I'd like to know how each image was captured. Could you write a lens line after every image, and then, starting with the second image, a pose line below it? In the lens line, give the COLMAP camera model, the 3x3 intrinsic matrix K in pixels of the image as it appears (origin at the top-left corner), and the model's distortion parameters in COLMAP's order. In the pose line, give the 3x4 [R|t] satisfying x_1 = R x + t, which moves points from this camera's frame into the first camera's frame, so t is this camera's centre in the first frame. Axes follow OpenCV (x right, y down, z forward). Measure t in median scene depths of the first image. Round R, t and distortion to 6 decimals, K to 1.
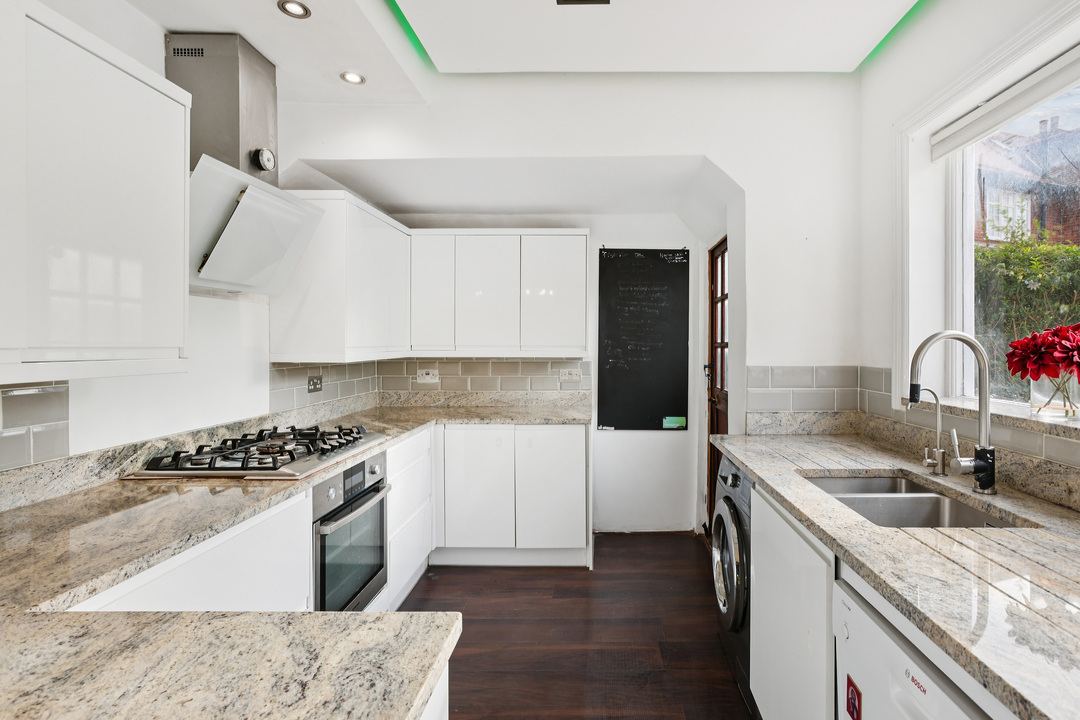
lens RADIAL K [[513.2, 0, 544.3], [0, 513.2, 341.5], [0, 0, 1]] dist [-0.030323, 0.014903]
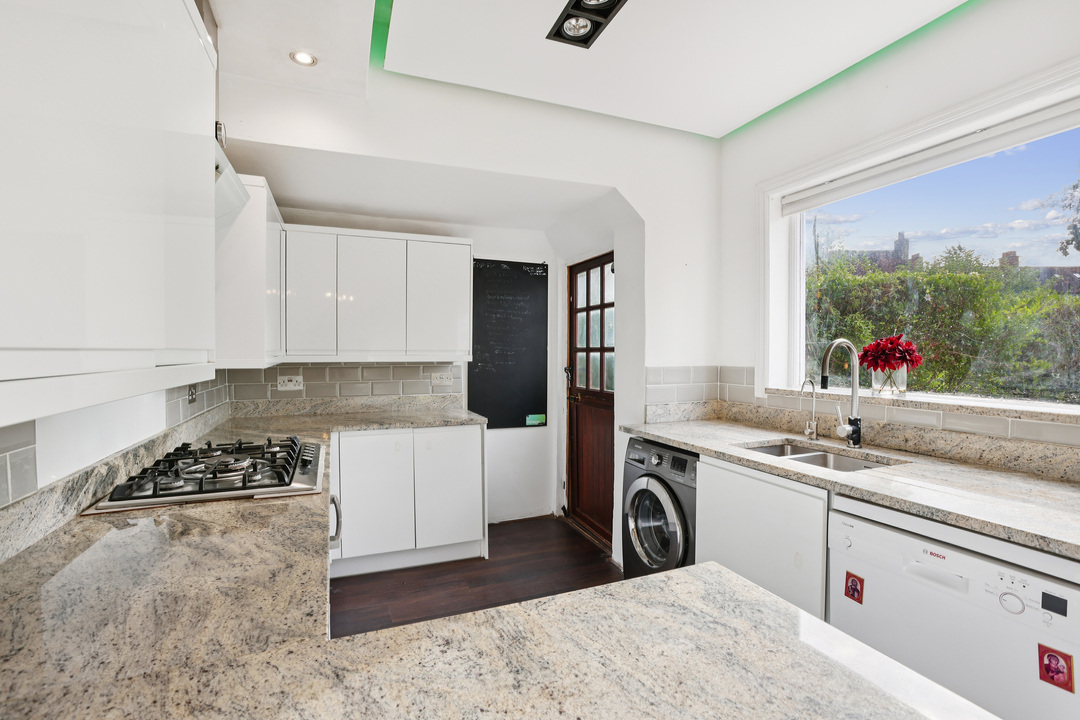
lens RADIAL K [[497.9, 0, 525.8], [0, 497.9, 356.0], [0, 0, 1]] dist [-0.057159, 0.019253]
pose [[0.925404, -0.003585, 0.378964, -0.303921], [-0.003187, 0.999846, 0.017240, 0.003075], [-0.378968, -0.017162, 0.925251, 0.021338]]
